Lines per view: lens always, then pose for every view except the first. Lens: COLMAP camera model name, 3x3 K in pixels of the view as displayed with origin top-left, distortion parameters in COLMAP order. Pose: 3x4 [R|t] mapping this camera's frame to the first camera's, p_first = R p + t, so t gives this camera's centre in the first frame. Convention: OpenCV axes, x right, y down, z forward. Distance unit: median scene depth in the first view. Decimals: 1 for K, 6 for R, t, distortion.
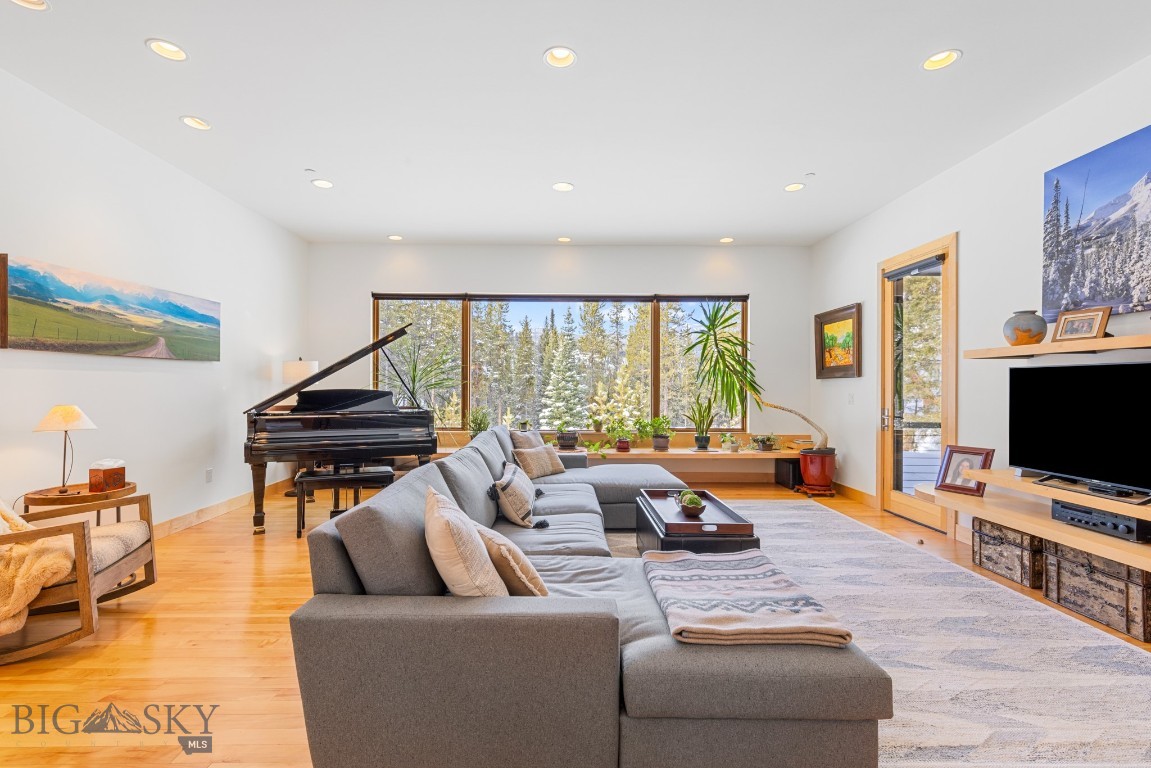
lens RADIAL K [[522.8, 0, 573.2], [0, 522.8, 391.9], [0, 0, 1]] dist [0.004405, 0.000285]
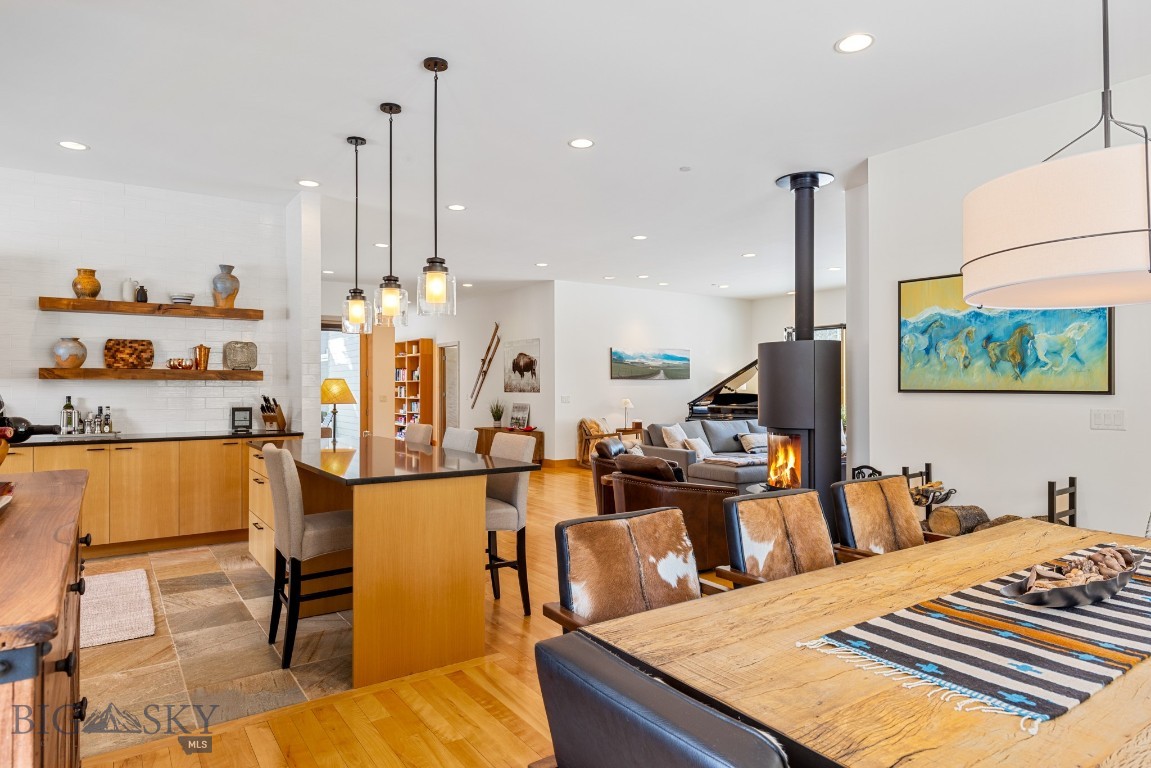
lens RADIAL K [[683.5, 0, 576.4], [0, 683.5, 389.7], [0, 0, 1]] dist [0.003461, 0.001270]
pose [[0.562125, -0.001298, -0.827051, 1.465194], [-0.001038, 0.999997, -0.002275, -0.011669], [0.827052, 0.002137, 0.562122, -0.977049]]
